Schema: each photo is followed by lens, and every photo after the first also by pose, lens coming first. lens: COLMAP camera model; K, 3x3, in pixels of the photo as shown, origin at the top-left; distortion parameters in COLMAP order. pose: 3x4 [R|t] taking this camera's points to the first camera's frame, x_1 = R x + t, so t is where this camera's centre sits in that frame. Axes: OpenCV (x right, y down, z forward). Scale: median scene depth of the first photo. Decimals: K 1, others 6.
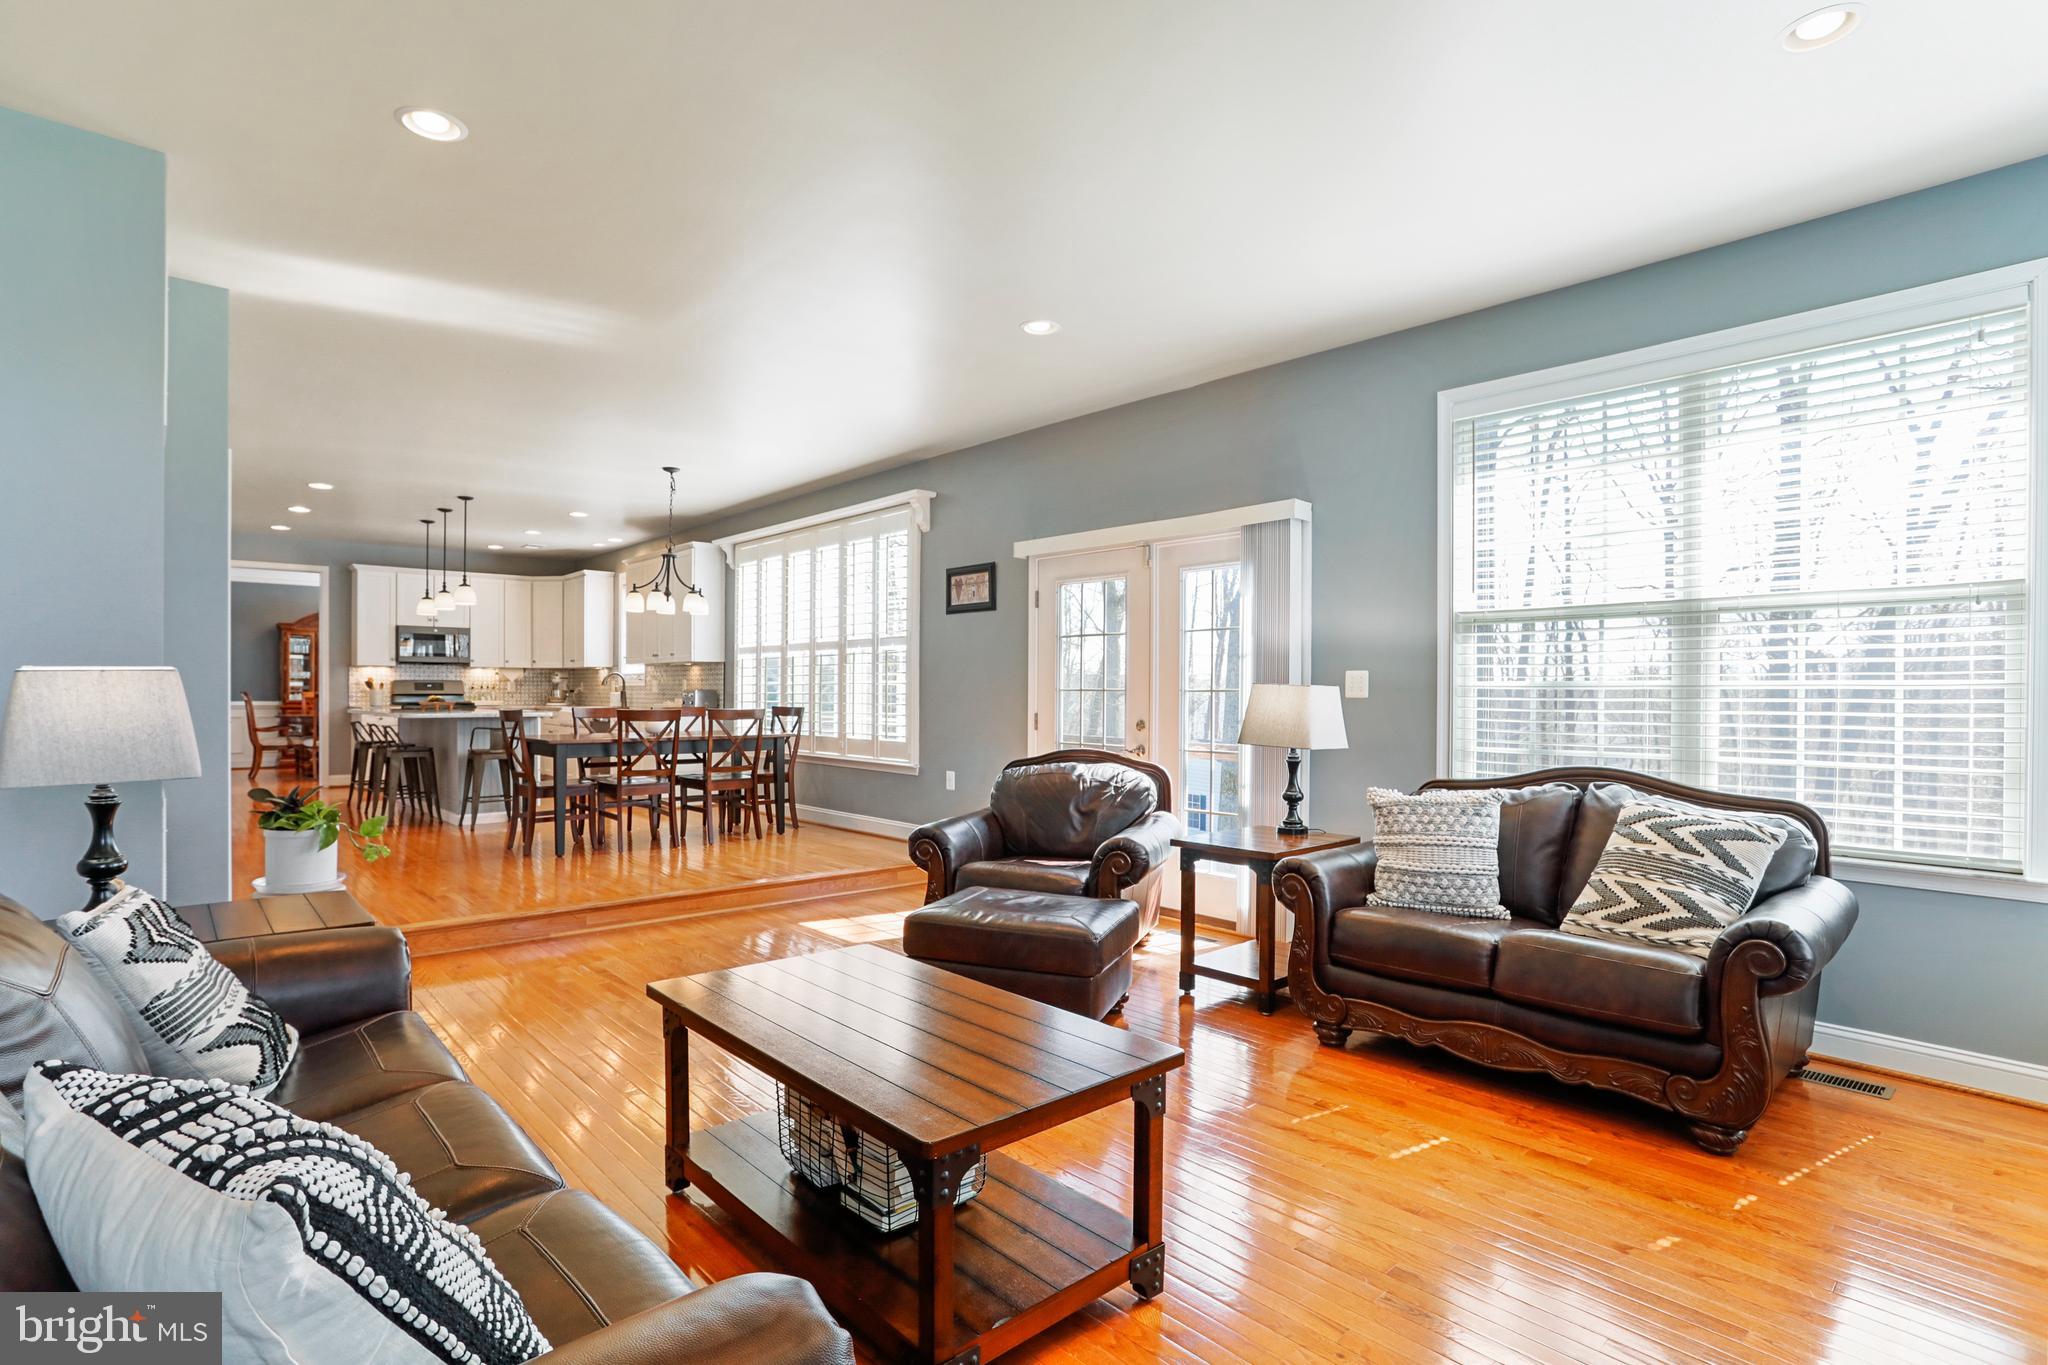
lens RADIAL K [[995.8, 0, 1018.5], [0, 995.8, 688.4], [0, 0, 1]] dist [-0.071025, 0.035238]
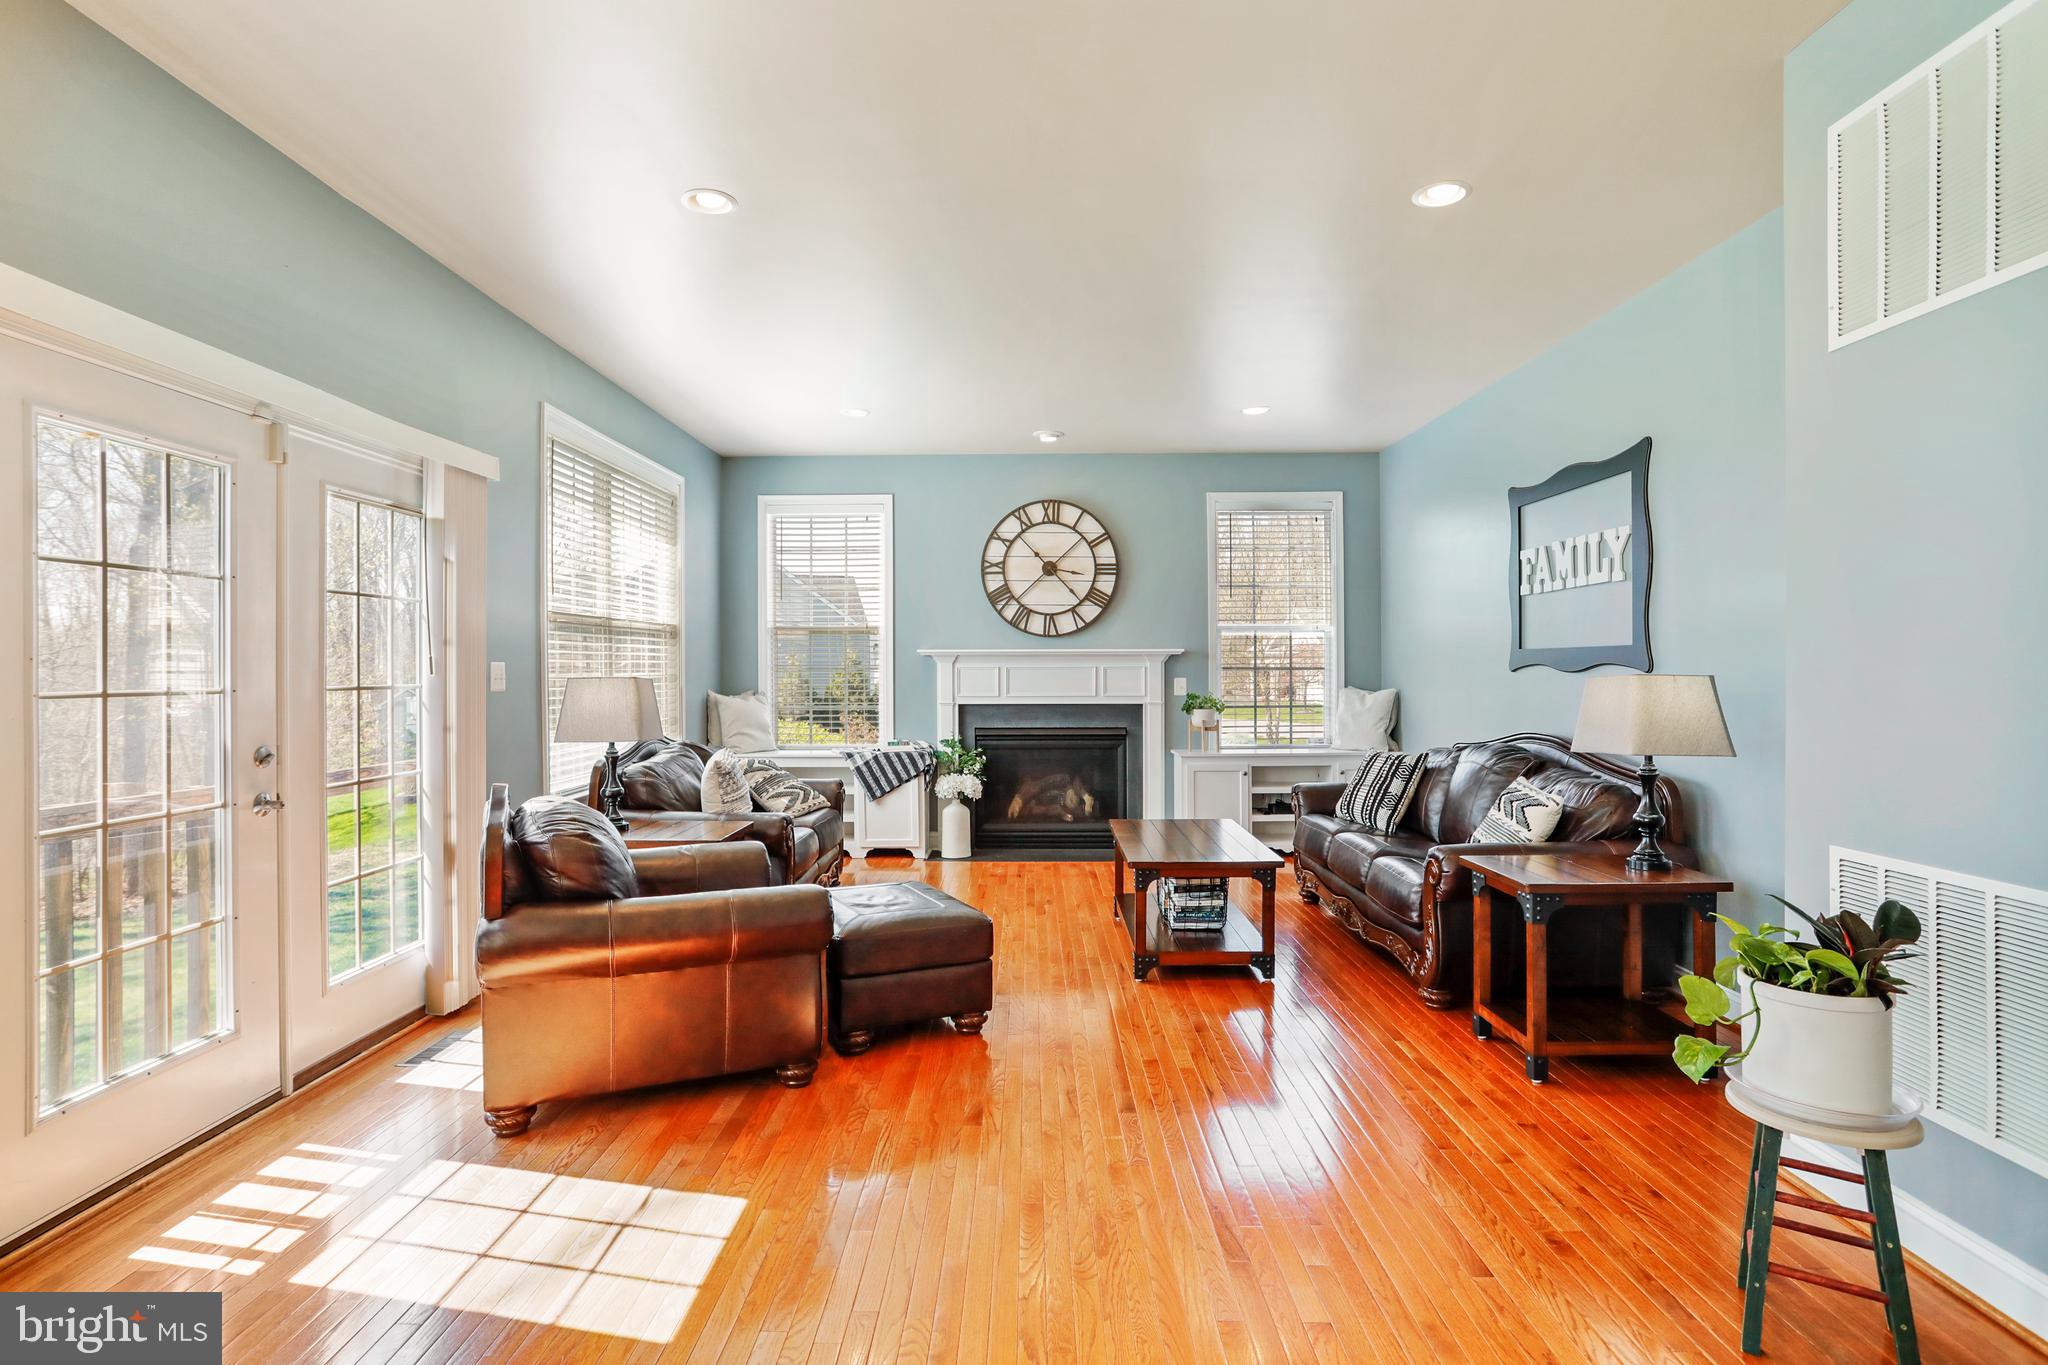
lens RADIAL K [[1006.9, 0, 1007.9], [0, 1006.9, 669.0], [0, 0, 1]] dist [-0.066443, 0.037437]
pose [[-0.724823, -0.004041, 0.688923, -0.305500], [-0.002665, 0.999992, 0.003061, -0.007230], [-0.688930, 0.000383, -0.724828, 0.644632]]
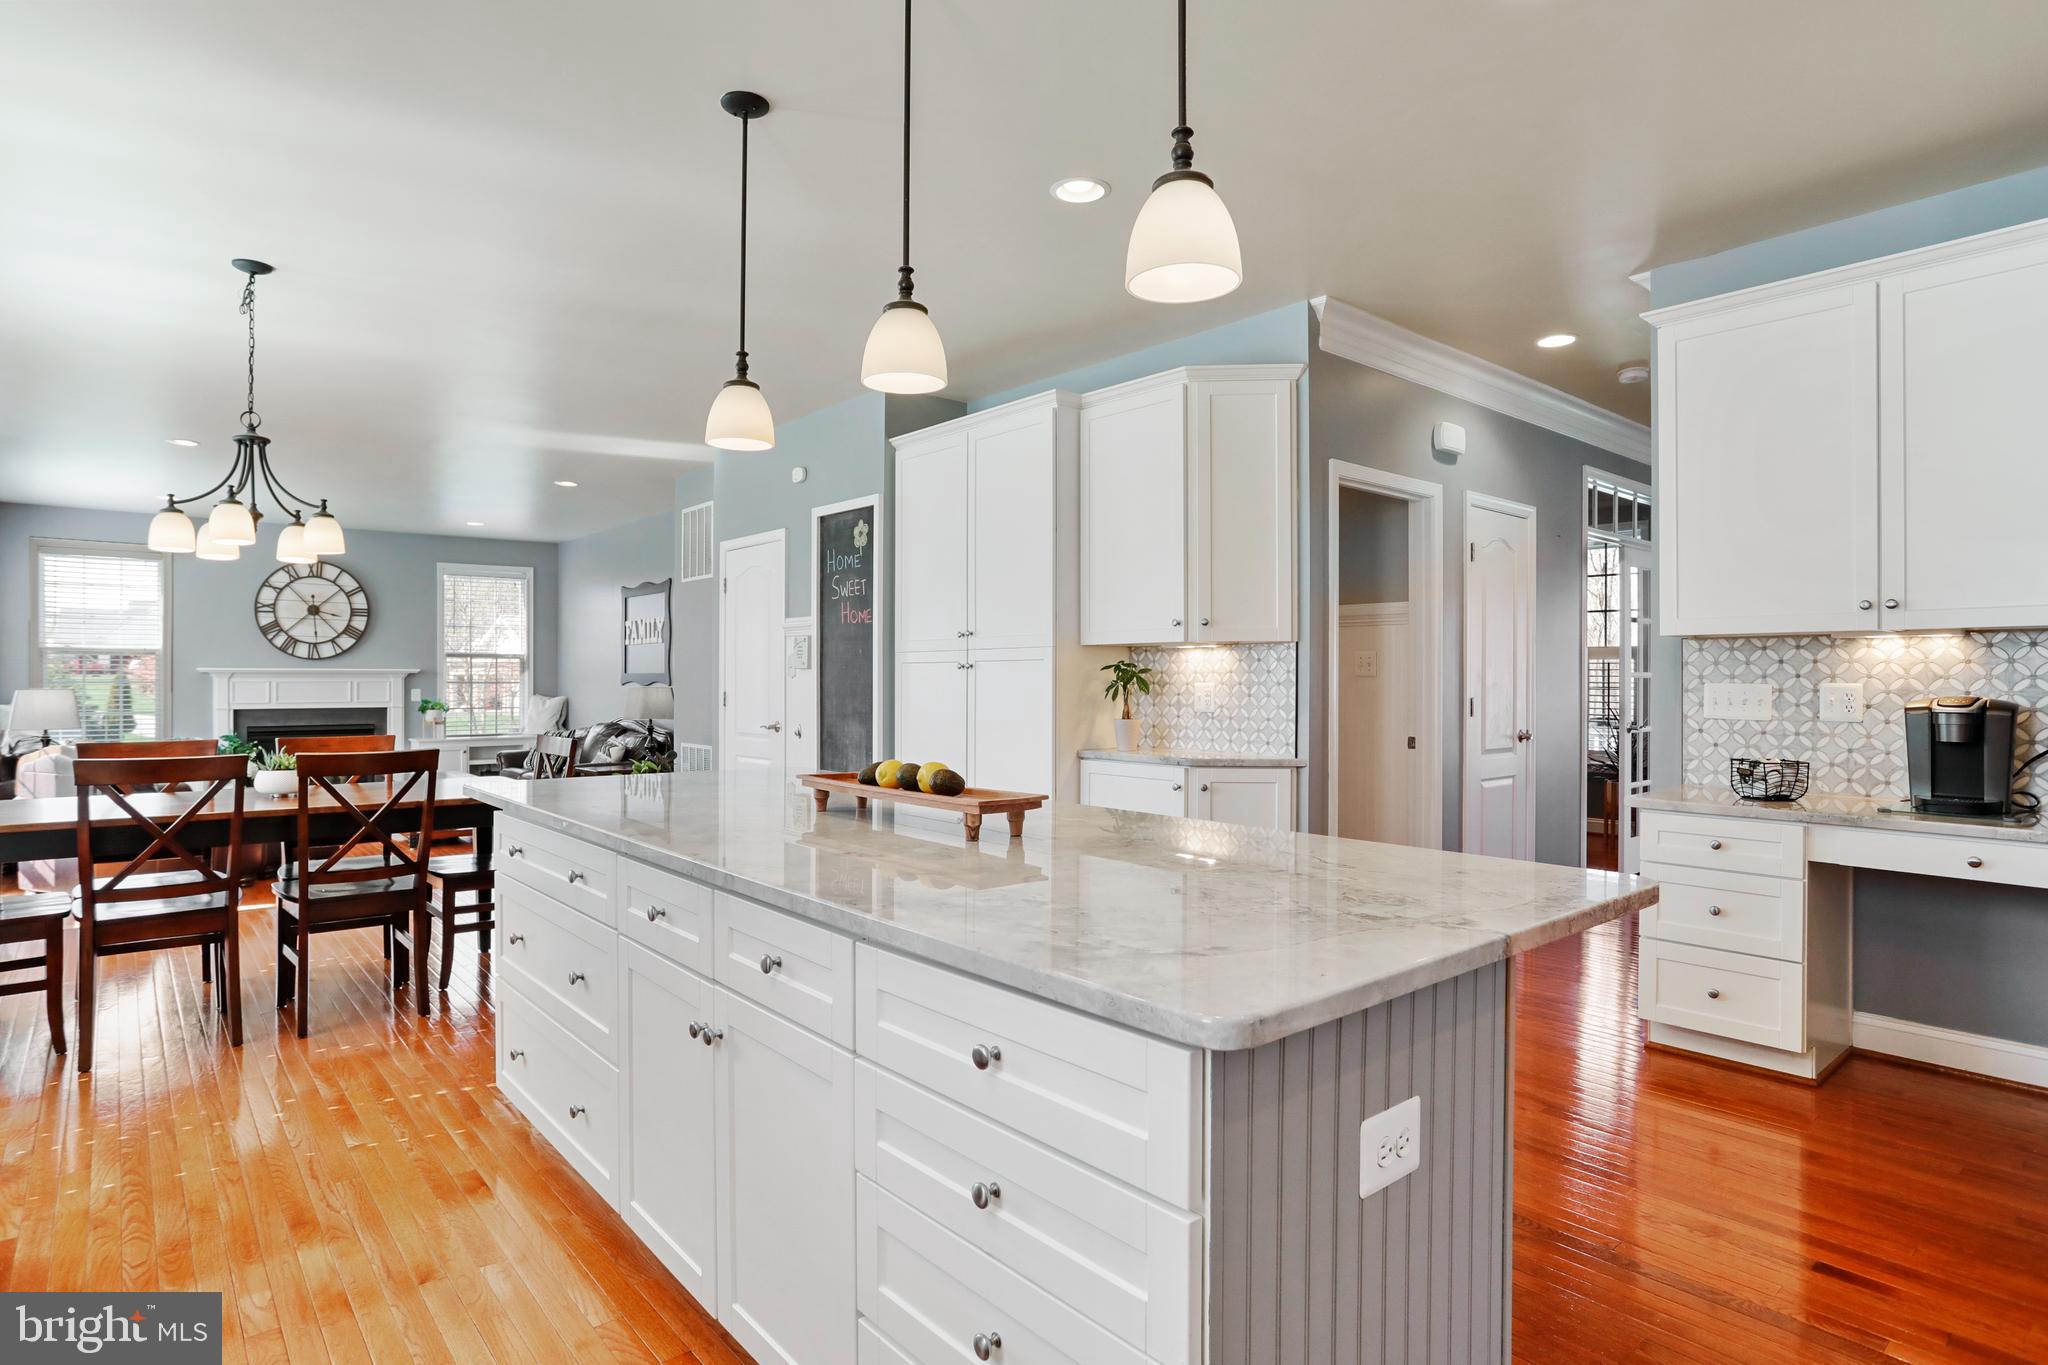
lens RADIAL K [[1099.4, 0, 1016.2], [0, 1099.4, 678.6], [0, 0, 1]] dist [-0.061773, 0.033010]
pose [[-0.999196, -0.006619, 0.039536, -0.582255], [-0.006742, 0.999973, -0.002986, -0.011032], [-0.039515, -0.003250, -0.999214, 1.166392]]
